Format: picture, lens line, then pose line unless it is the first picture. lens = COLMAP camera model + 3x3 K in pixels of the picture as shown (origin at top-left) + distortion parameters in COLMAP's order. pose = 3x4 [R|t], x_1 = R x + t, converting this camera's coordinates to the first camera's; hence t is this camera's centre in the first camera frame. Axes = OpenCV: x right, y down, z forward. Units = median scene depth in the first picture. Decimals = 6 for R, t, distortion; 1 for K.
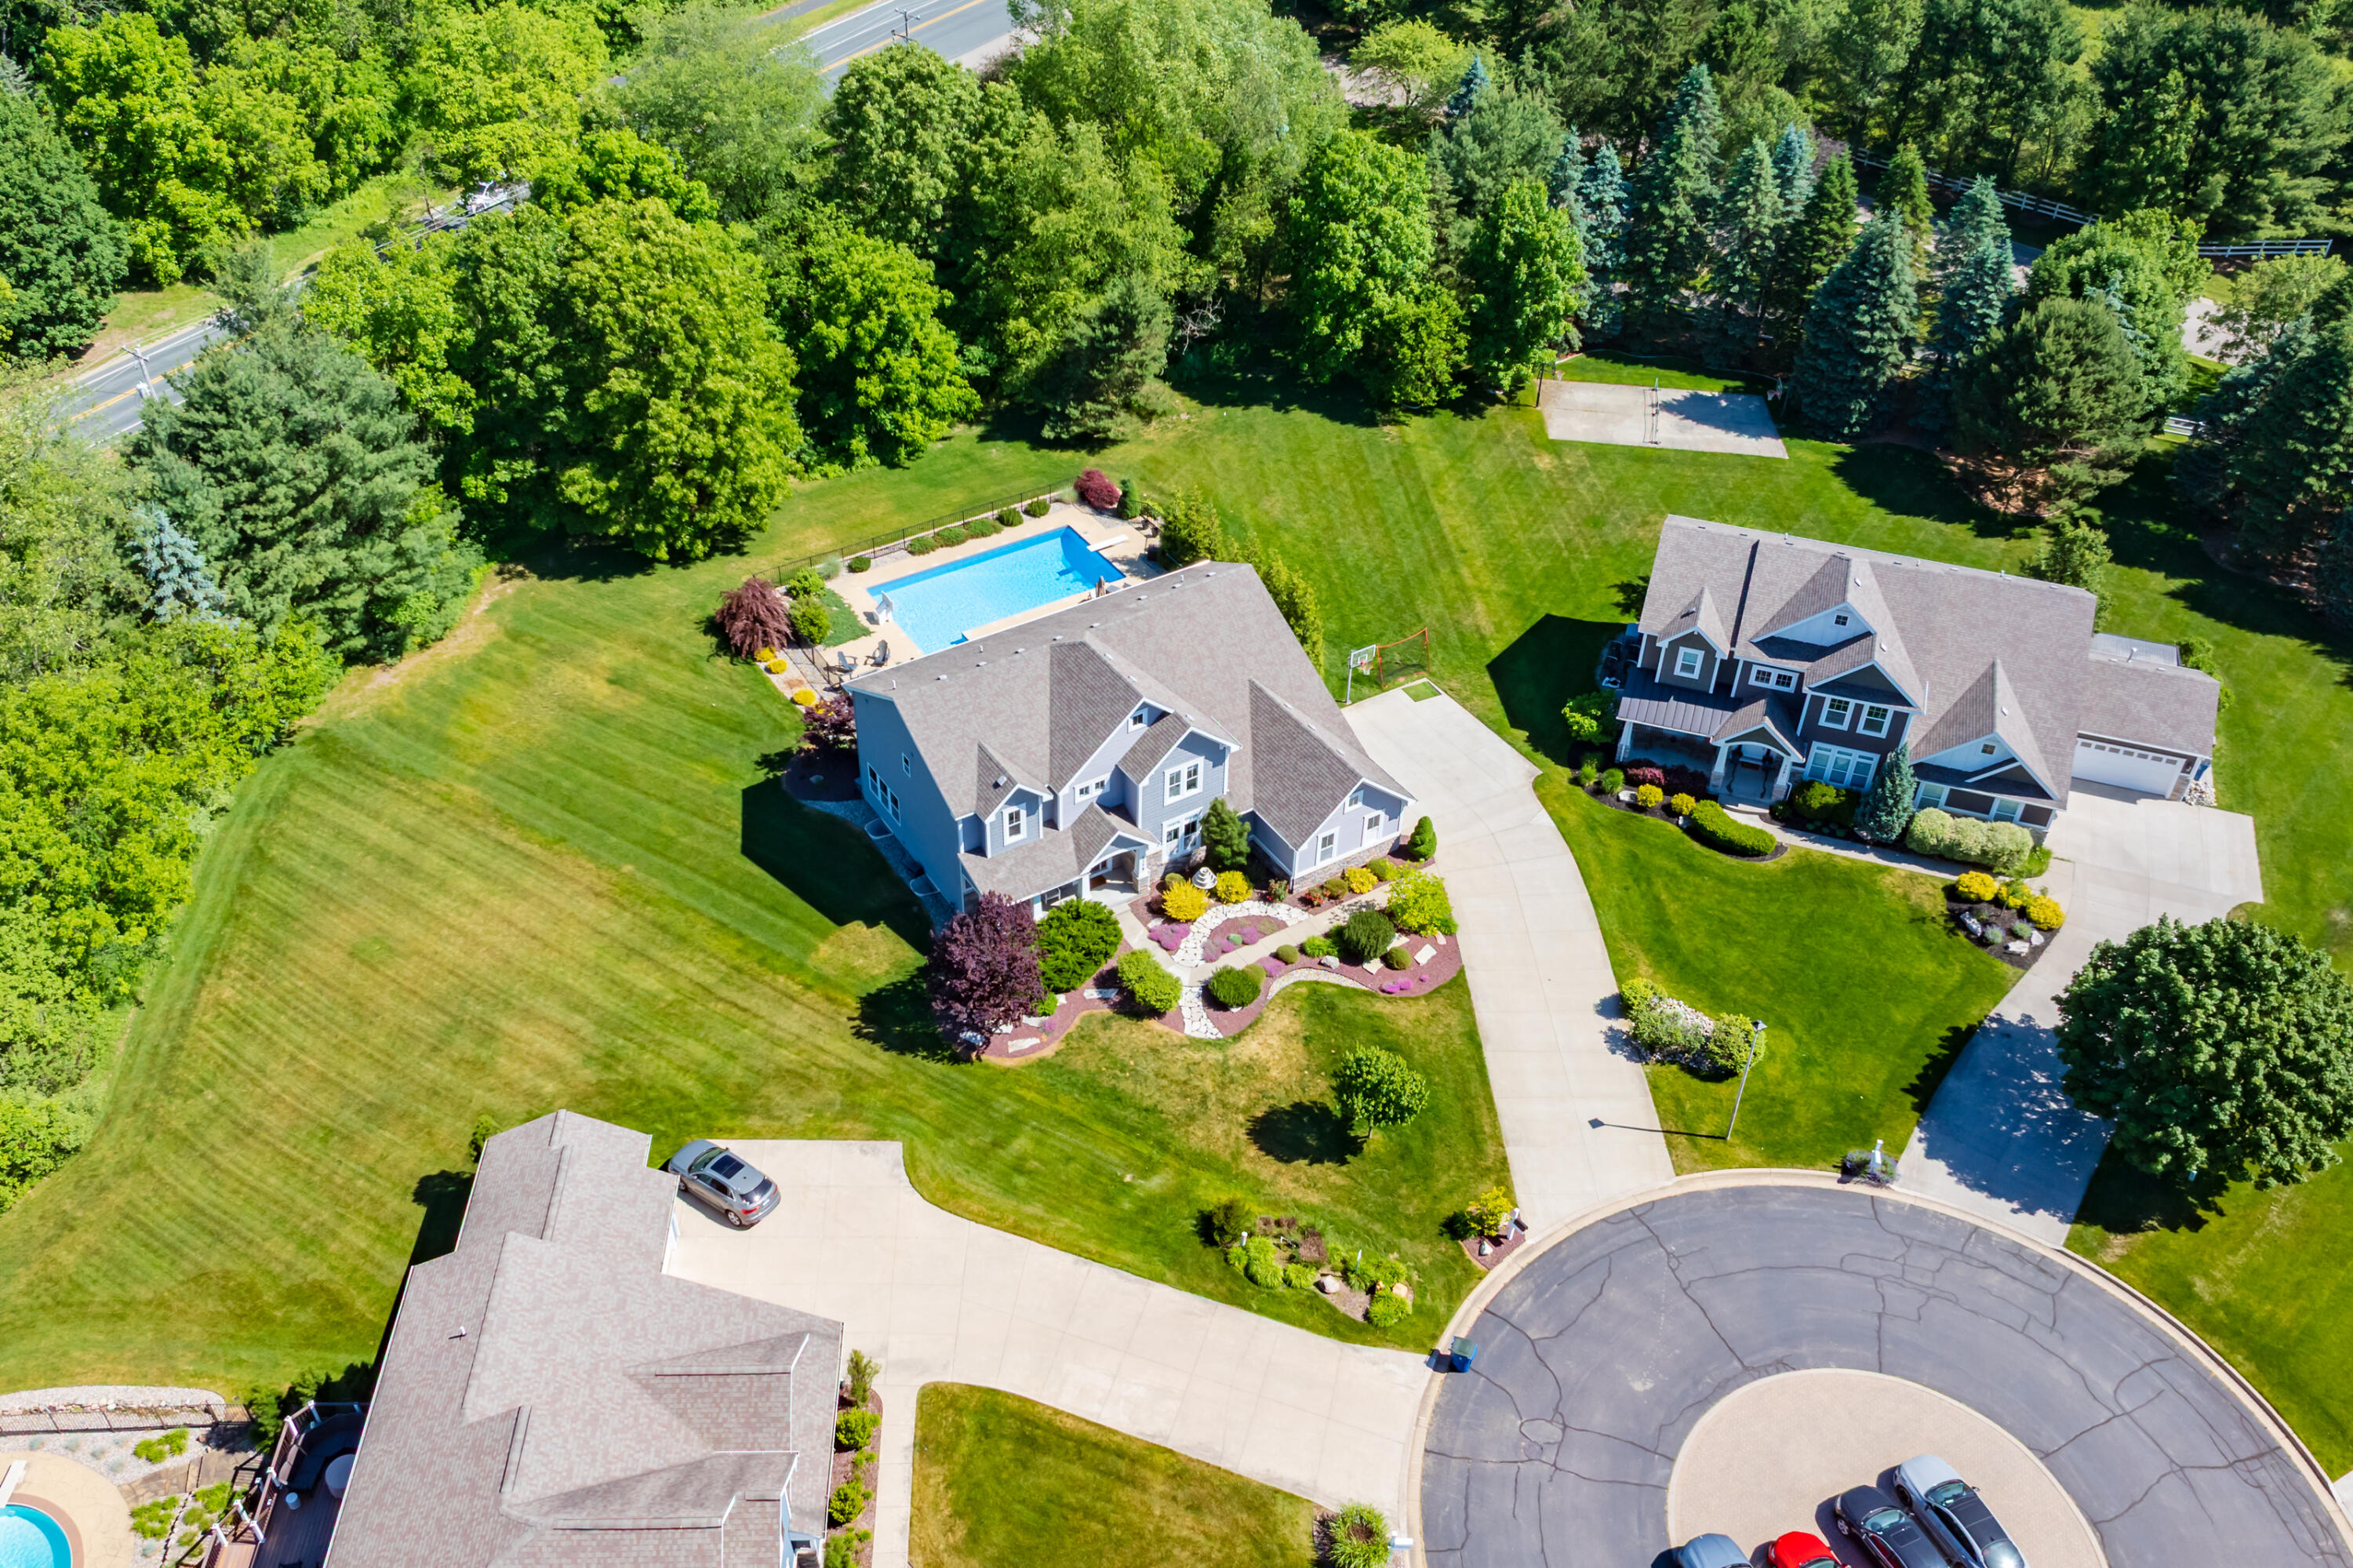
lens RADIAL K [[2000.5, 0, 1097.6], [0, 2000.5, 784.5], [0, 0, 1]] dist [-0.023774, 0.000209]
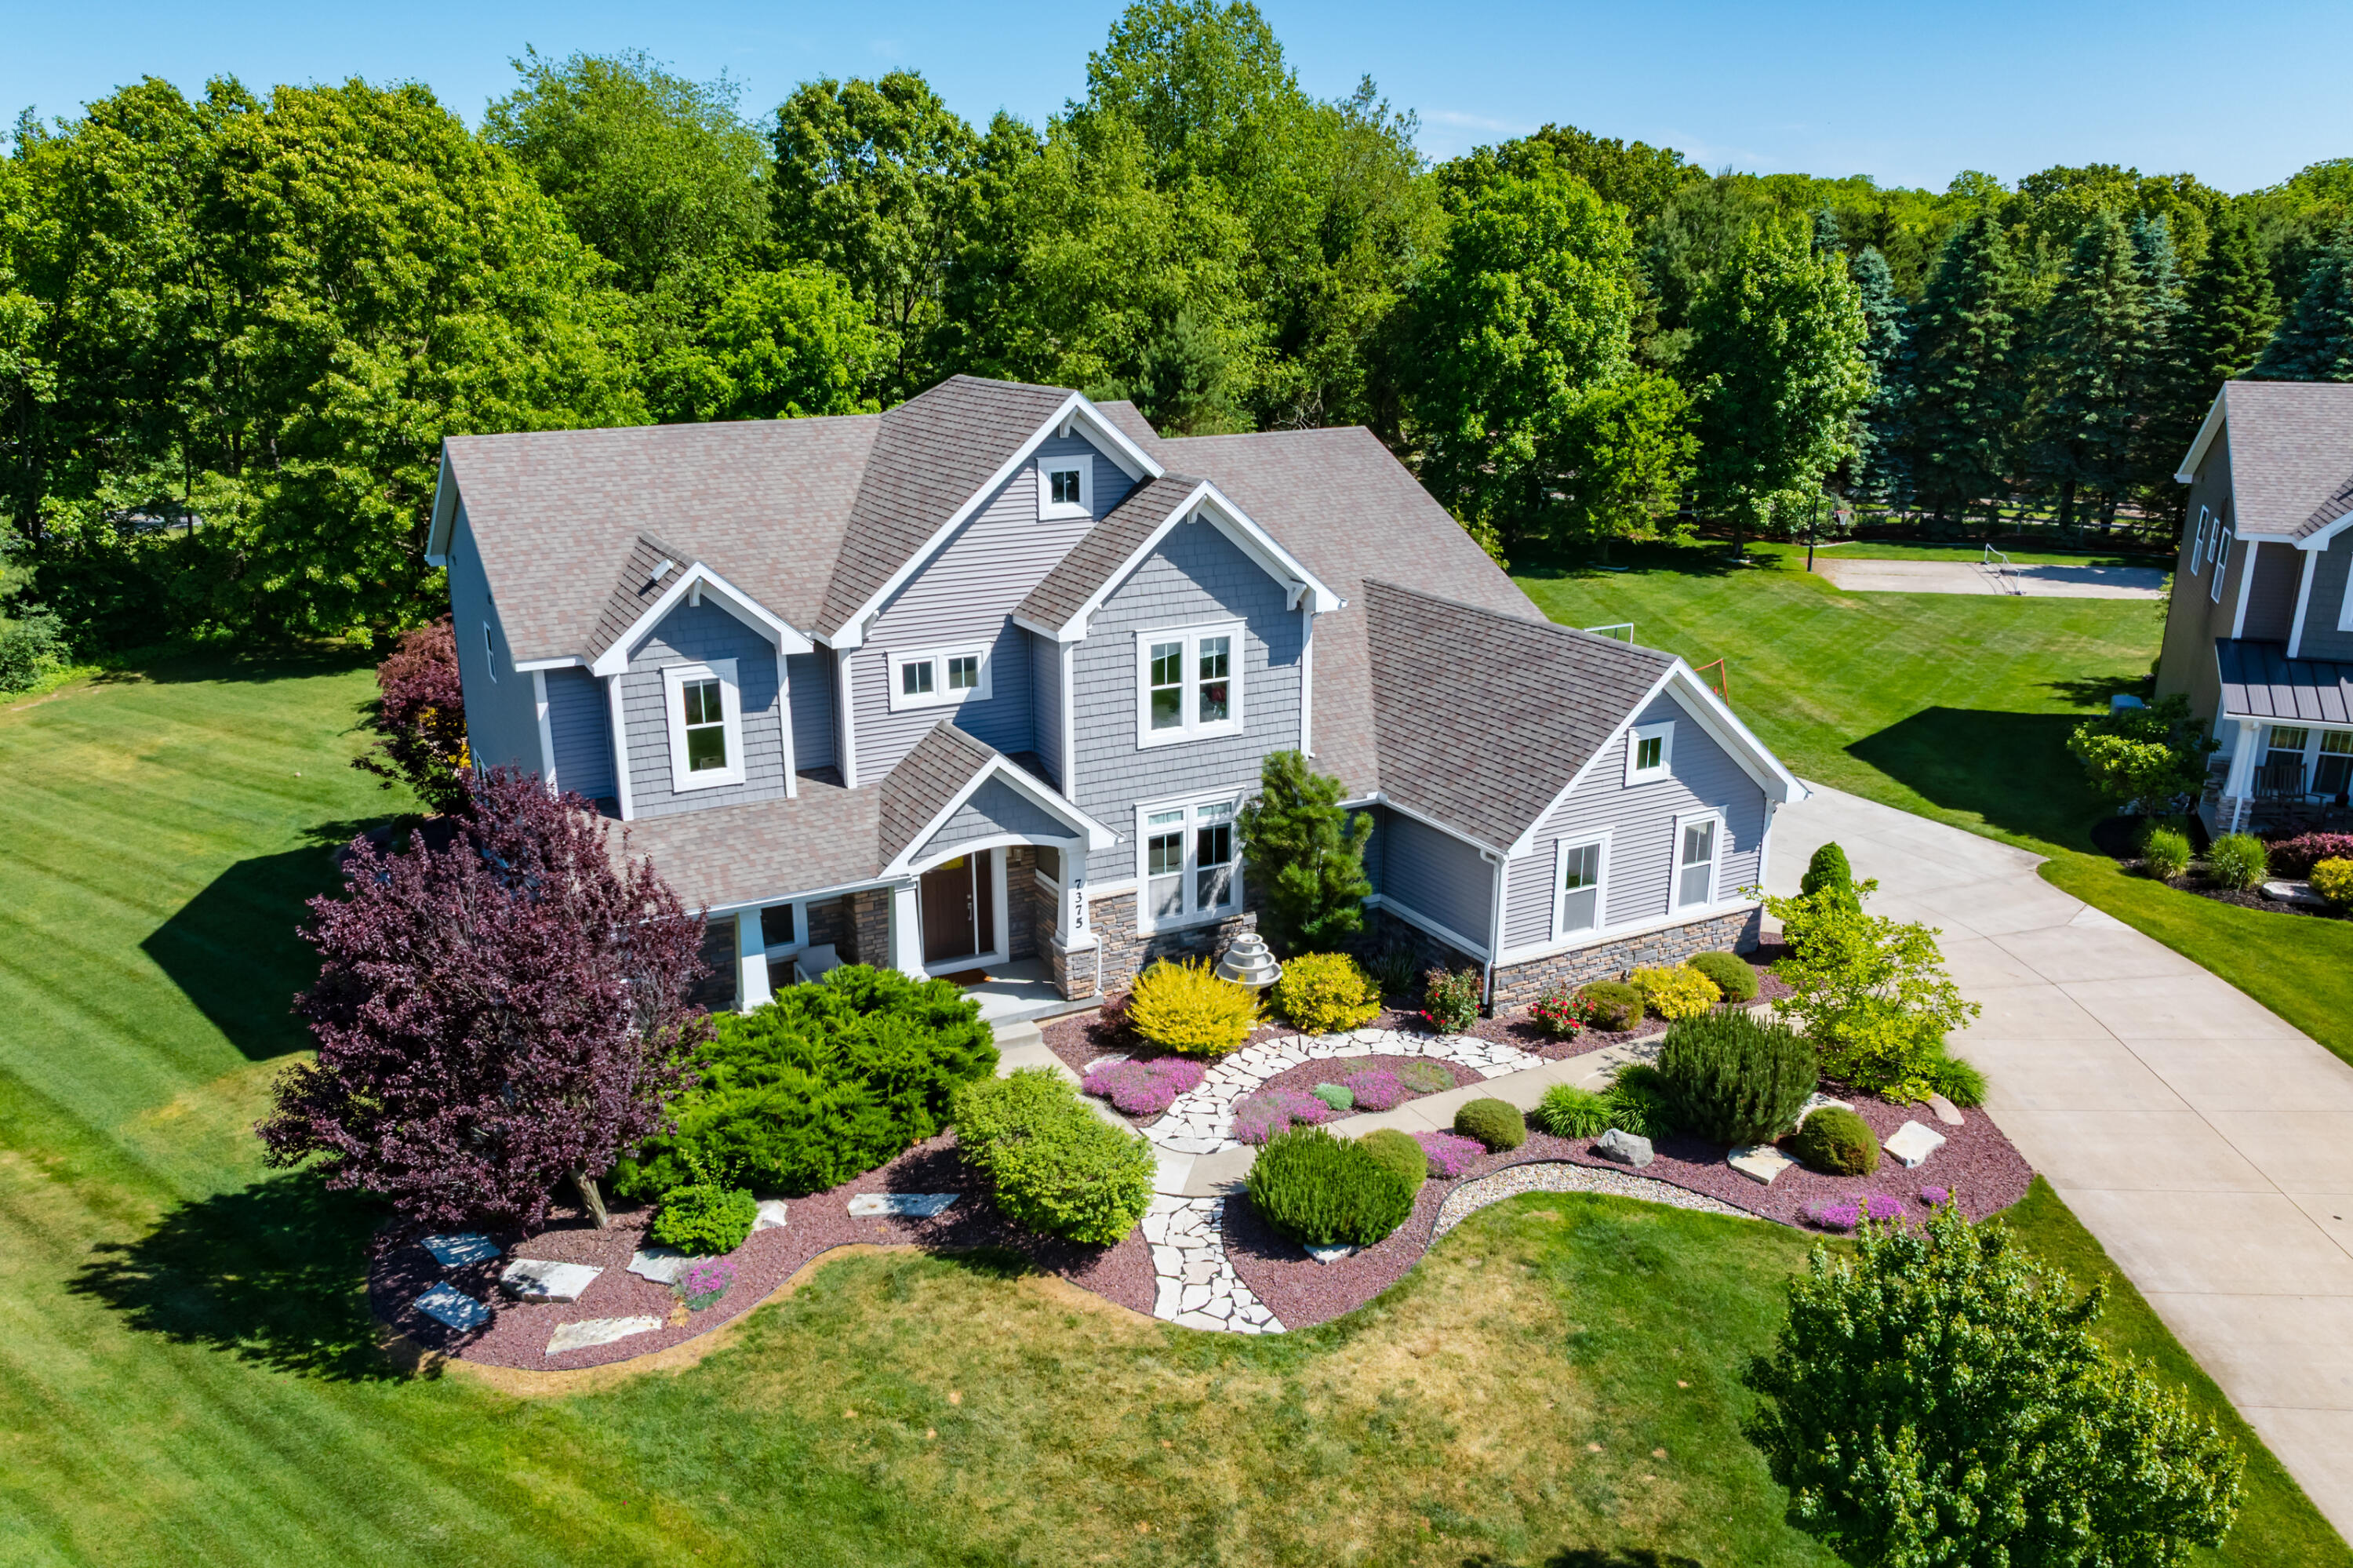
lens RADIAL K [[1744.1, 0, 1124.9], [0, 1744.1, 844.1], [0, 0, 1]] dist [-0.018875, 0.001855]
pose [[0.997731, 0.011267, -0.066379, 0.048283], [-0.033580, 0.937800, -0.345548, 0.128958], [0.058357, 0.346993, 0.936051, 0.644656]]
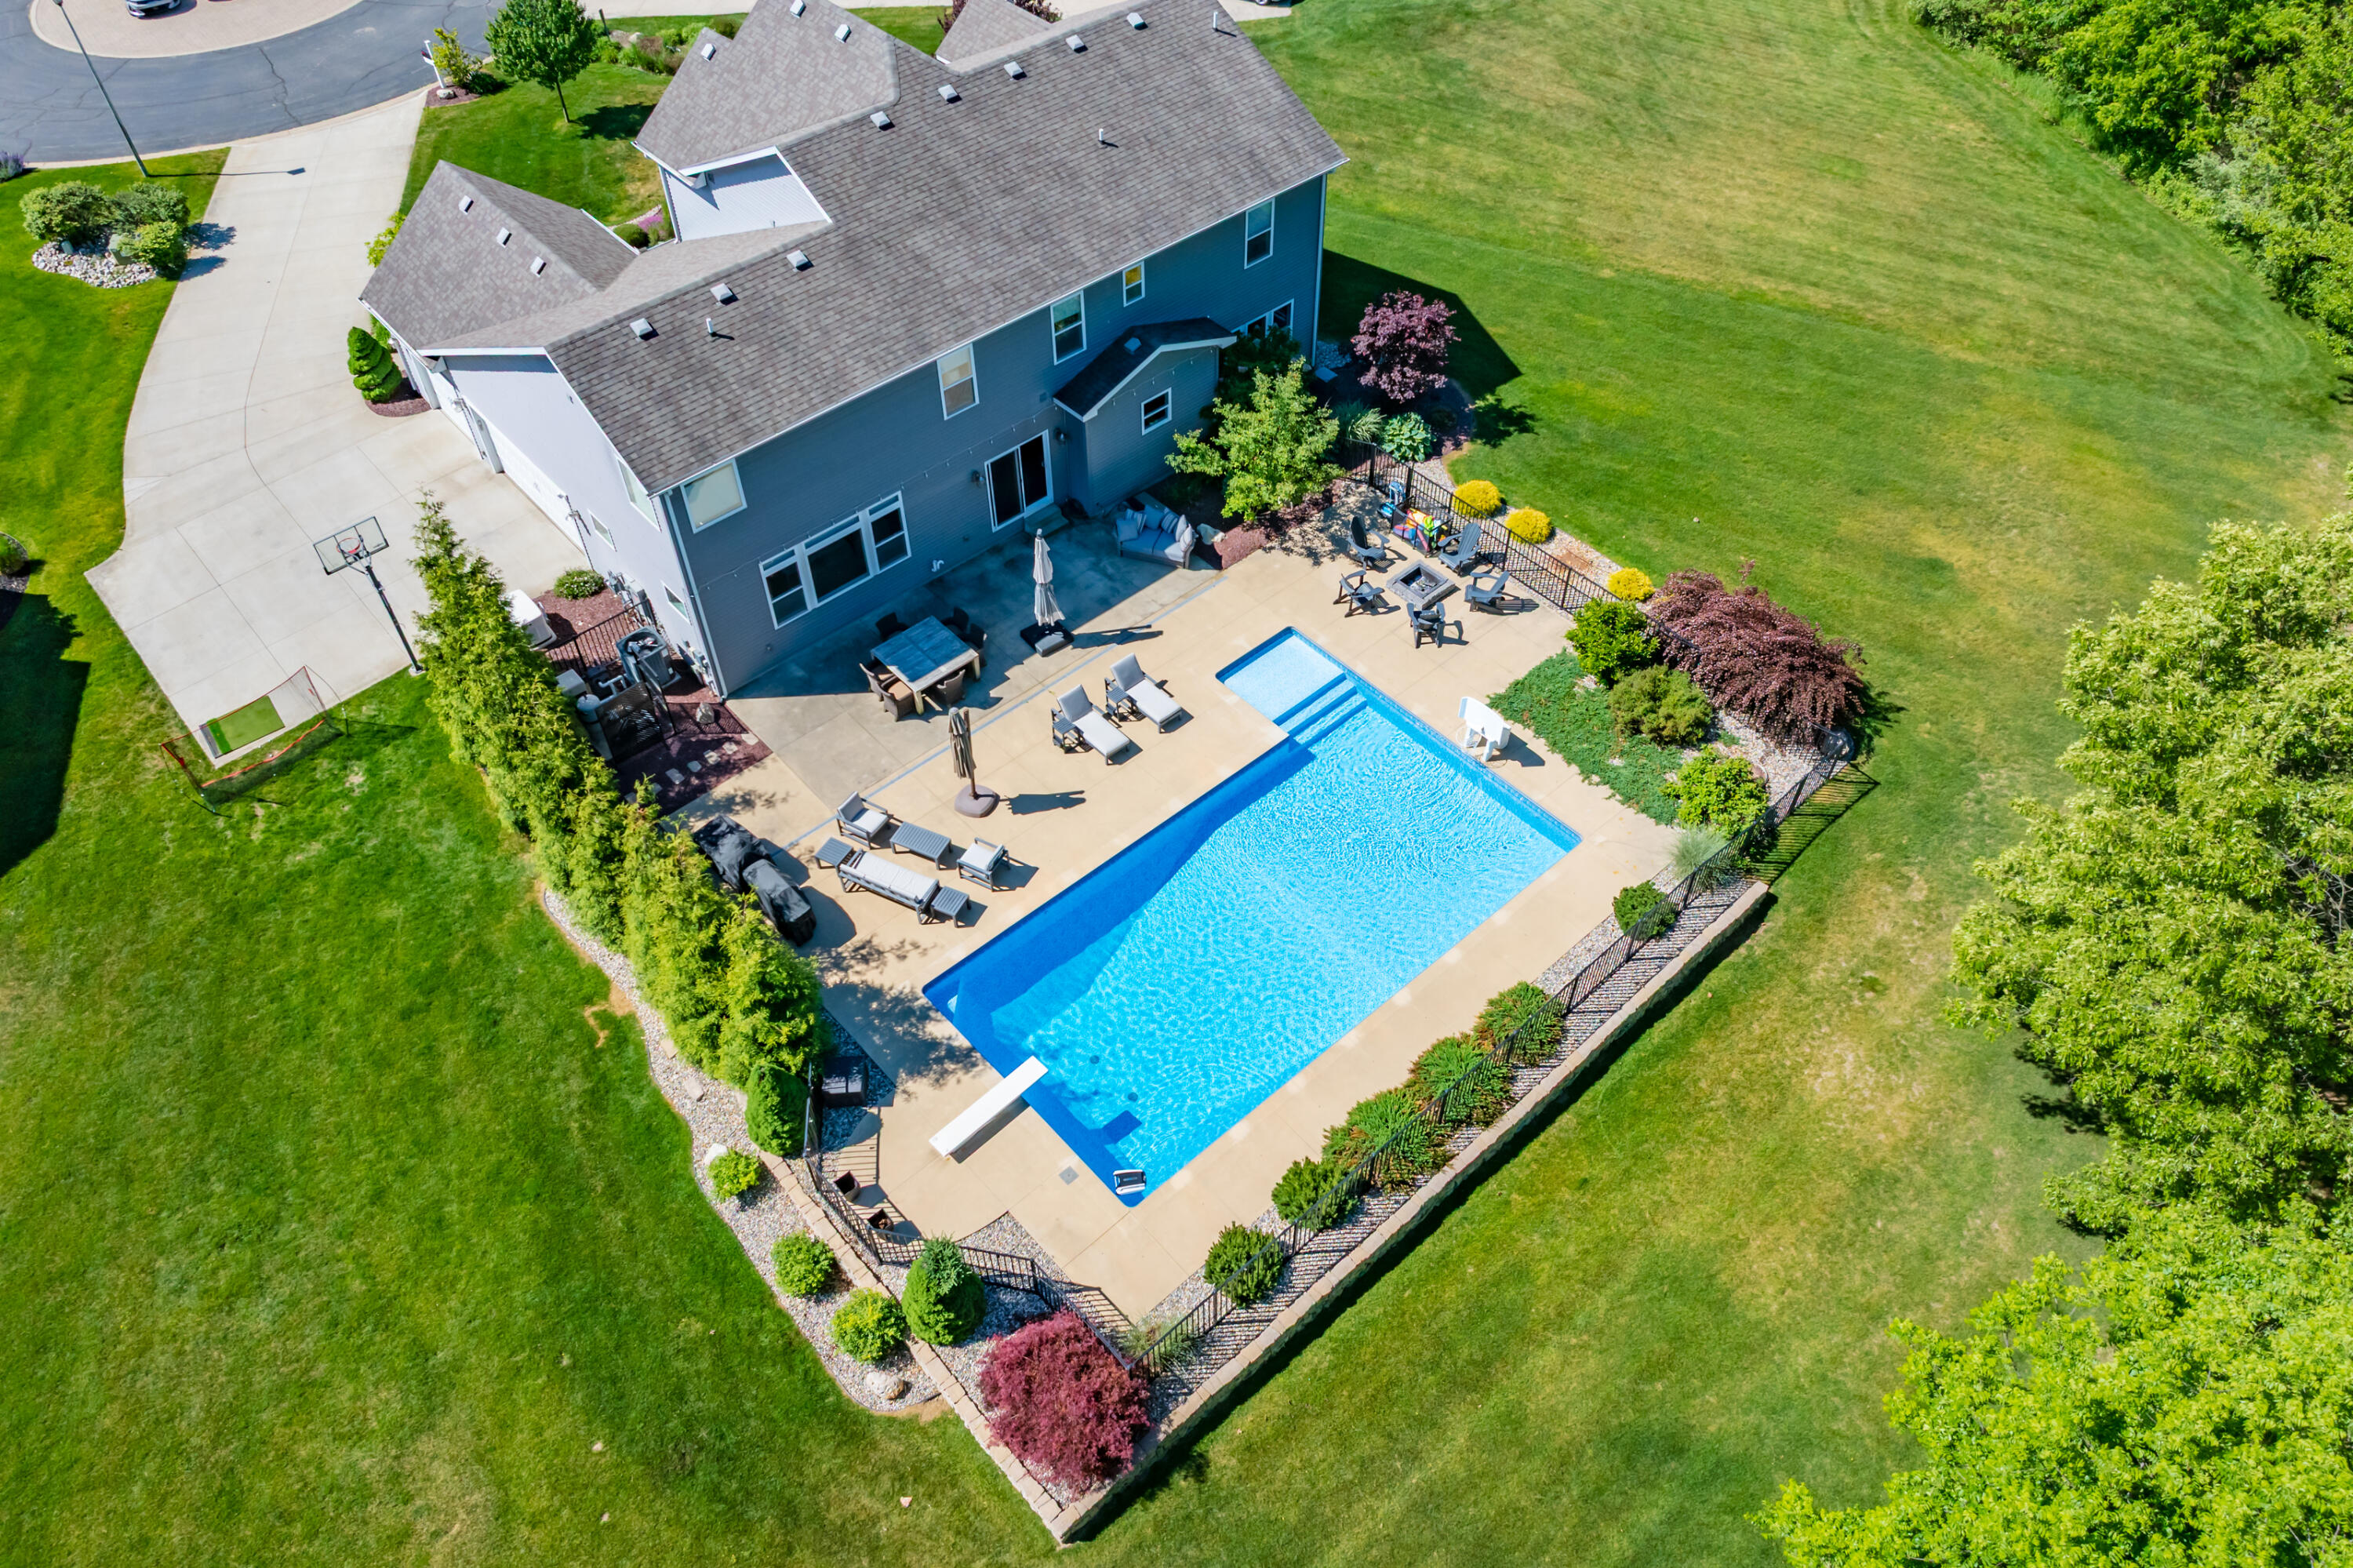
lens RADIAL K [[1639.4, 0, 1176.5], [0, 1639.4, 784.0], [0, 0, 1]] dist [-0.019565, -0.002859]
pose [[-0.982214, 0.146332, -0.117656, -0.001750], [-0.111538, 0.049361, 0.992533, -0.466785], [0.151047, 0.988003, -0.032162, 1.127895]]
